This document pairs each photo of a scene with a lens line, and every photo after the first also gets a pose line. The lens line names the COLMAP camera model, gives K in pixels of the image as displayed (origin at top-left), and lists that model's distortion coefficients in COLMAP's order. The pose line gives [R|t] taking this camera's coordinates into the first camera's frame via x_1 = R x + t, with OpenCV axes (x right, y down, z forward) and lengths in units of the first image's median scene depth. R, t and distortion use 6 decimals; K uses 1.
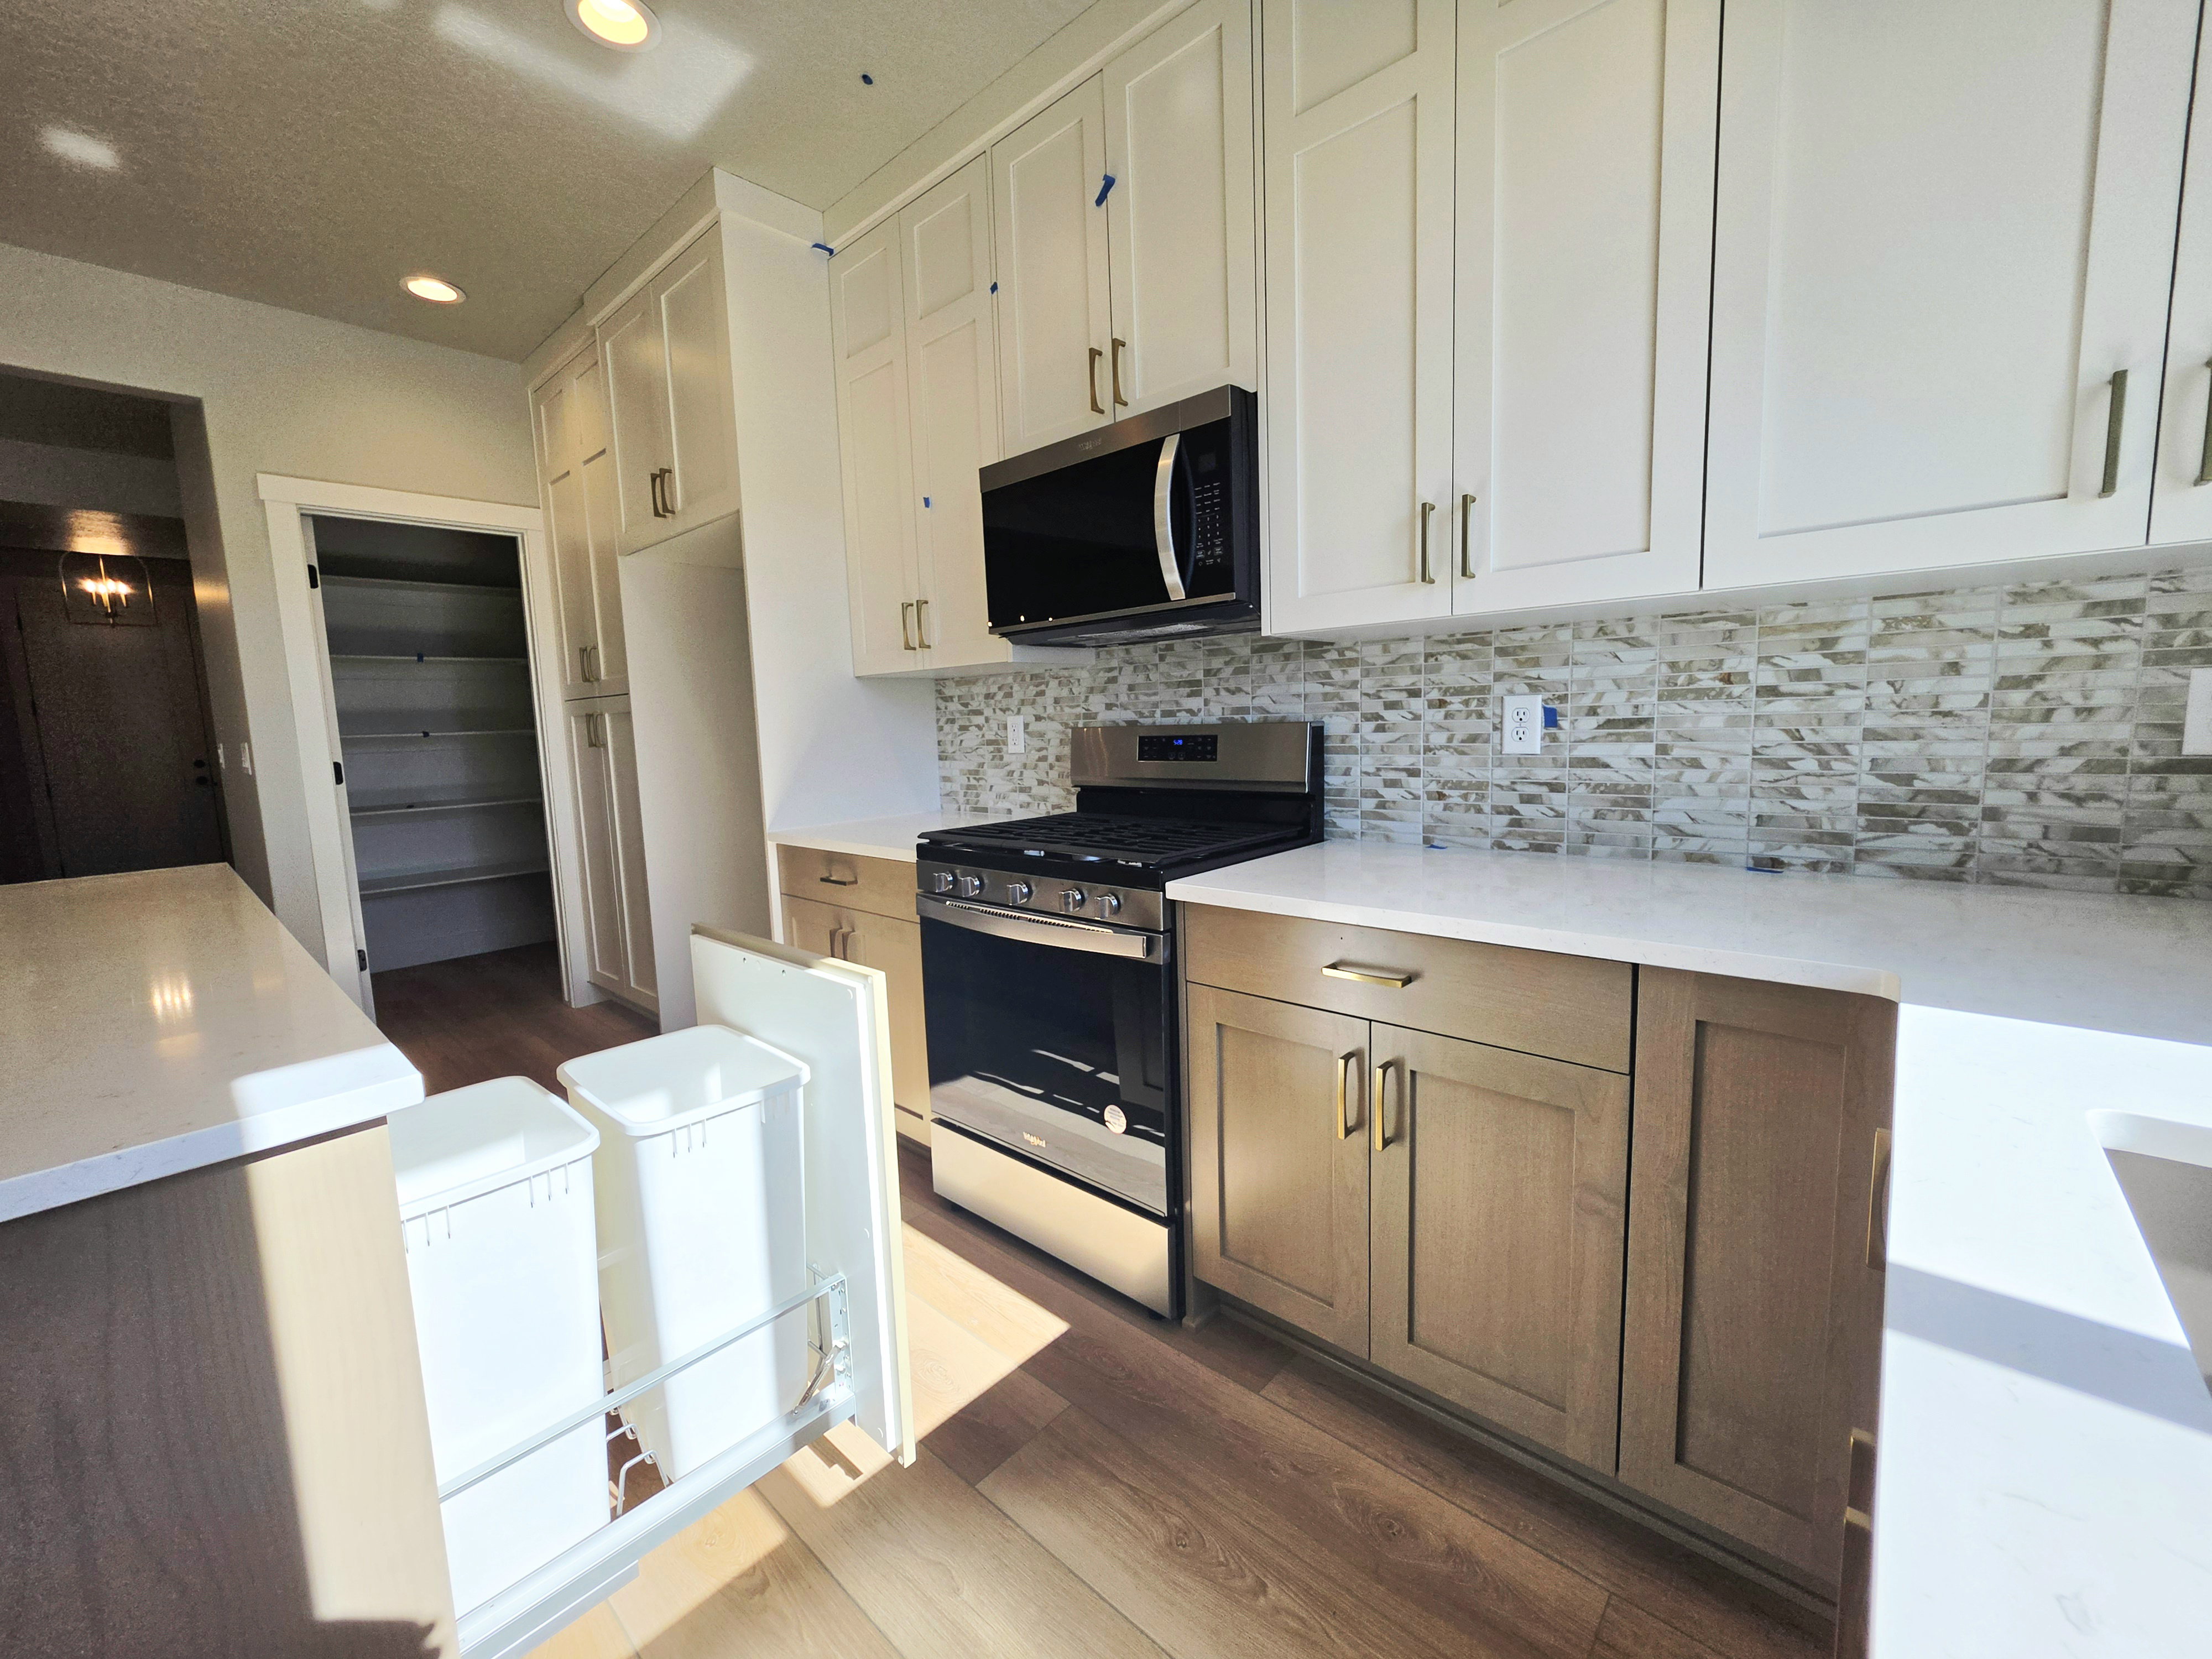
lens RADIAL K [[888.9, 0, 1101.7], [0, 888.9, 817.0], [0, 0, 1]] dist [-0.008276, 0.003377]
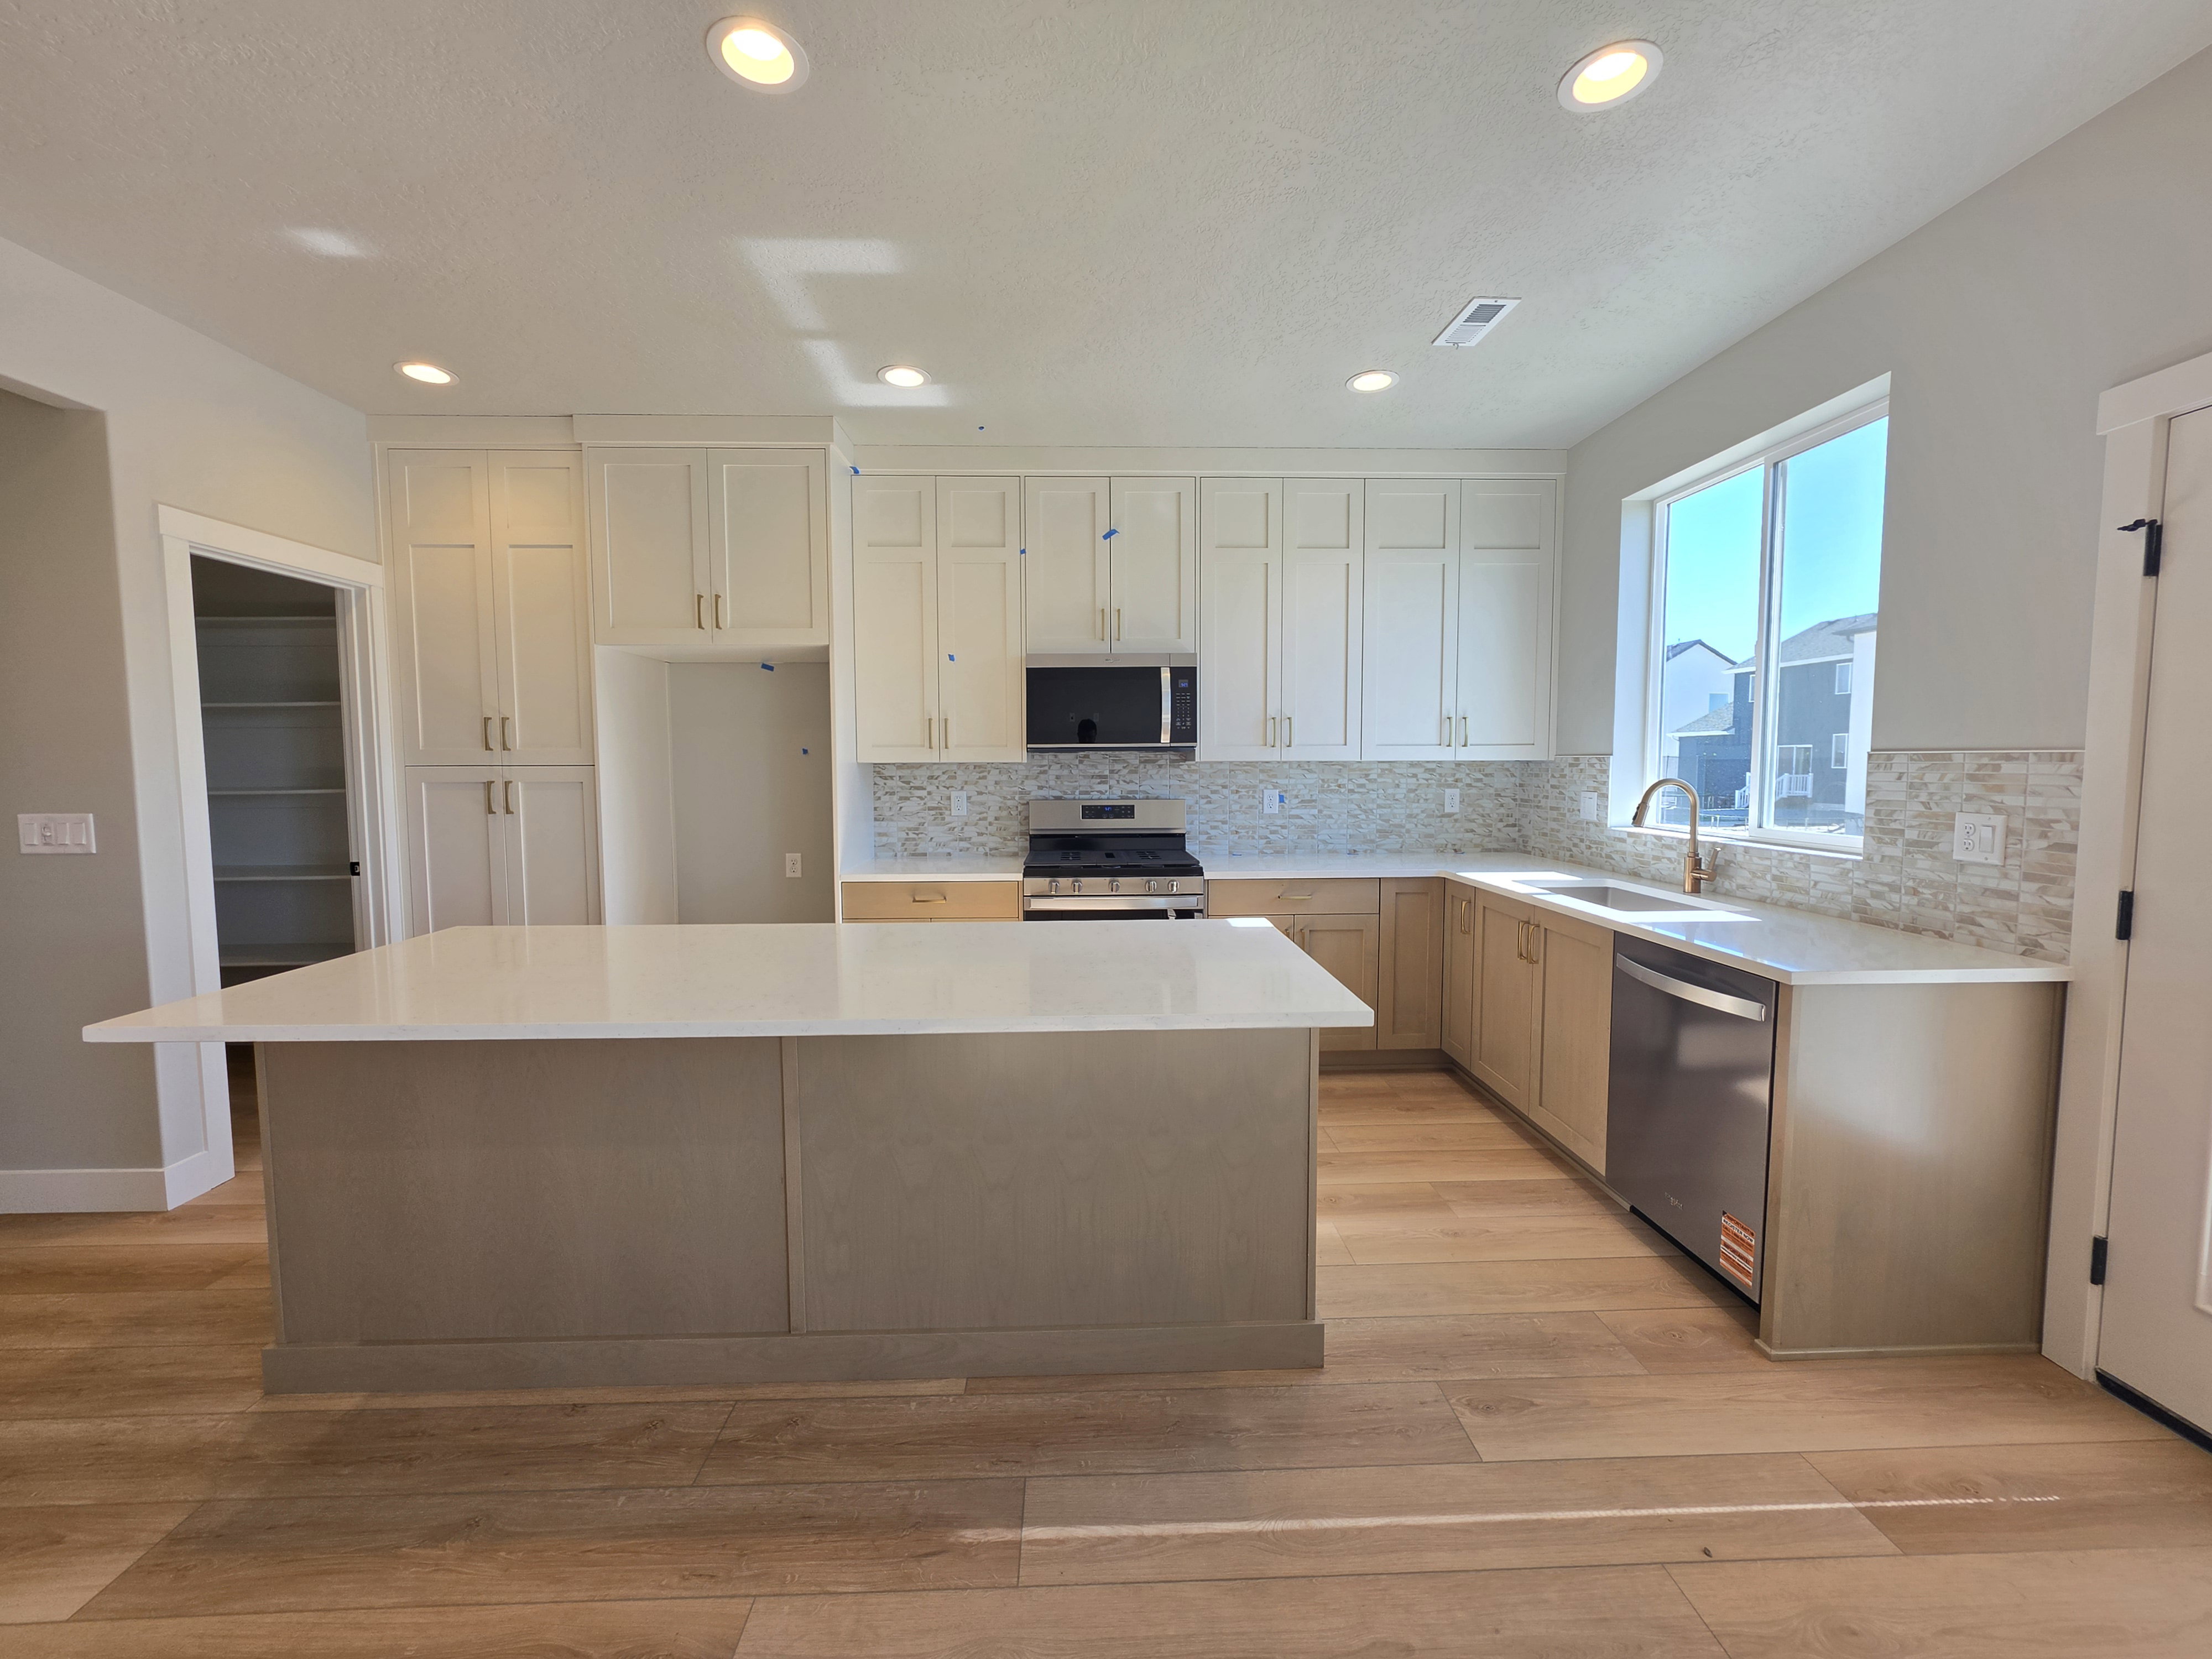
lens RADIAL K [[888.9, 0, 1102.4], [0, 888.9, 820.3], [0, 0, 1]] dist [-0.008276, 0.003377]
pose [[0.718584, -0.015579, 0.695266, -1.535648], [0.056646, 0.997738, -0.036190, 0.008733], [-0.693130, 0.065389, 0.717841, -0.416663]]
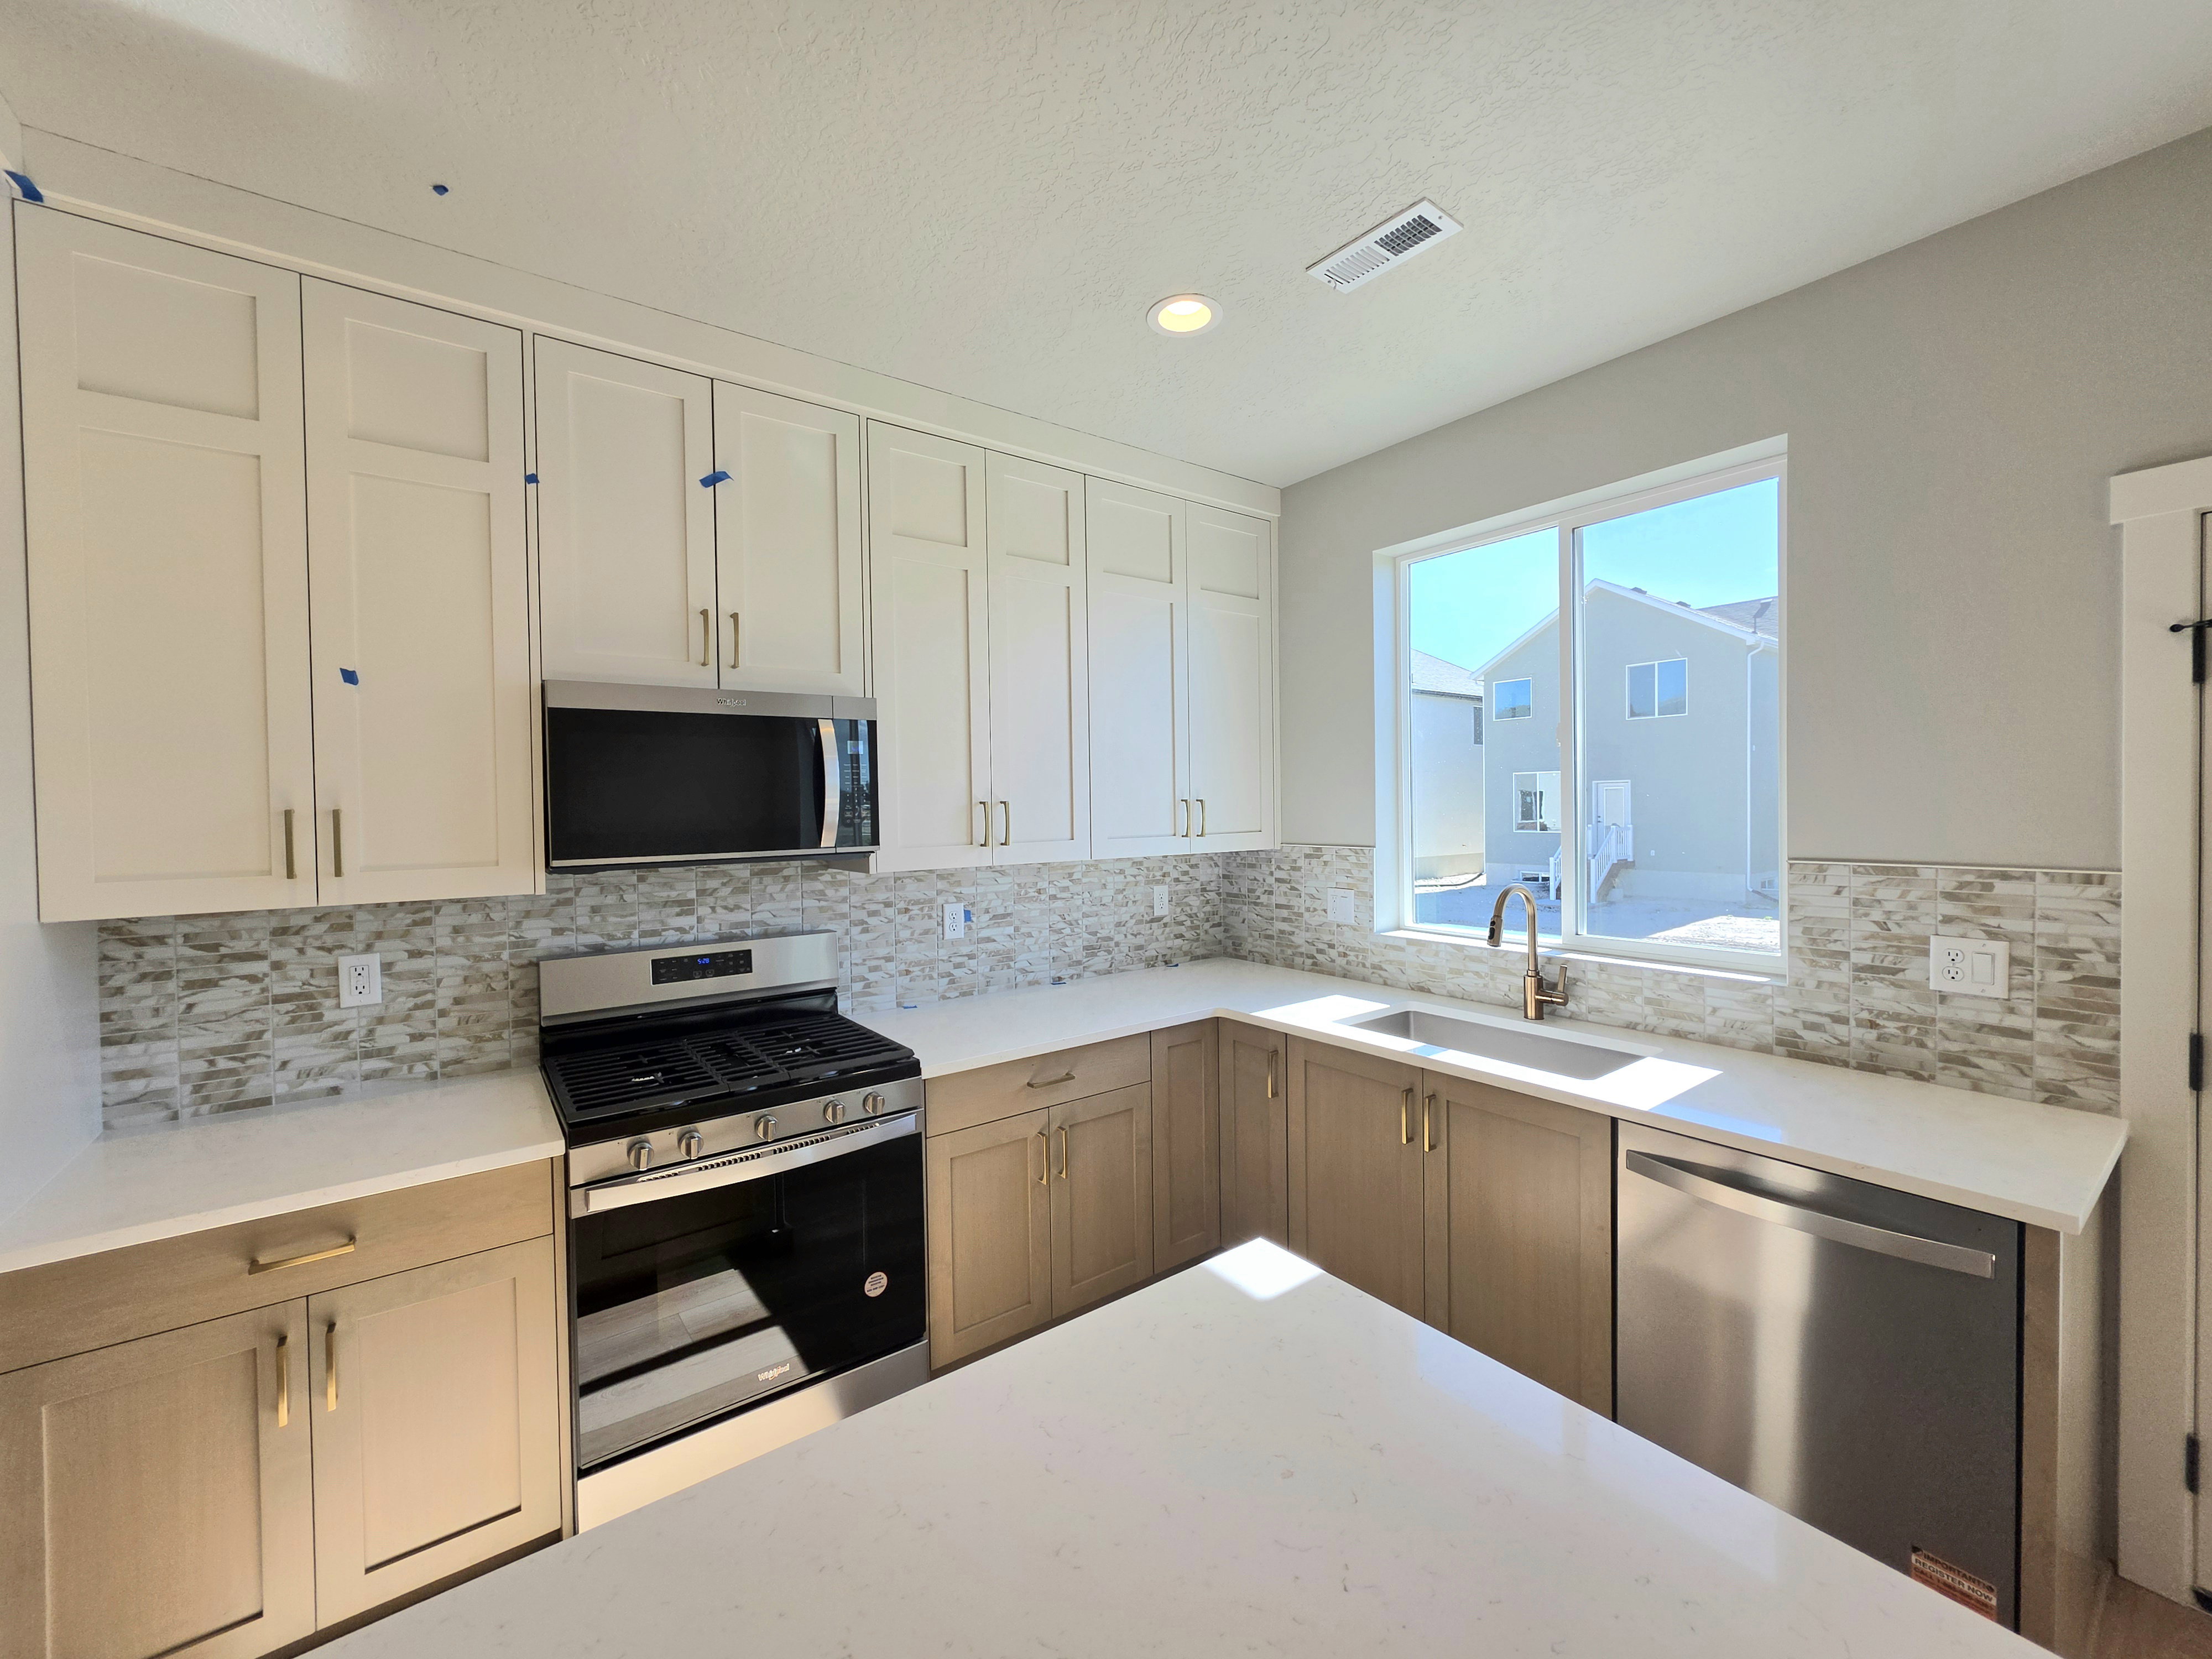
lens RADIAL K [[888.9, 0, 1103.4], [0, 888.9, 820.5], [0, 0, 1]] dist [-0.008276, 0.003377]
pose [[0.194786, 0.013949, 0.980747, -1.083914], [0.117523, 0.992364, -0.037455, -0.193908], [-0.973780, 0.122556, 0.191659, 0.389760]]
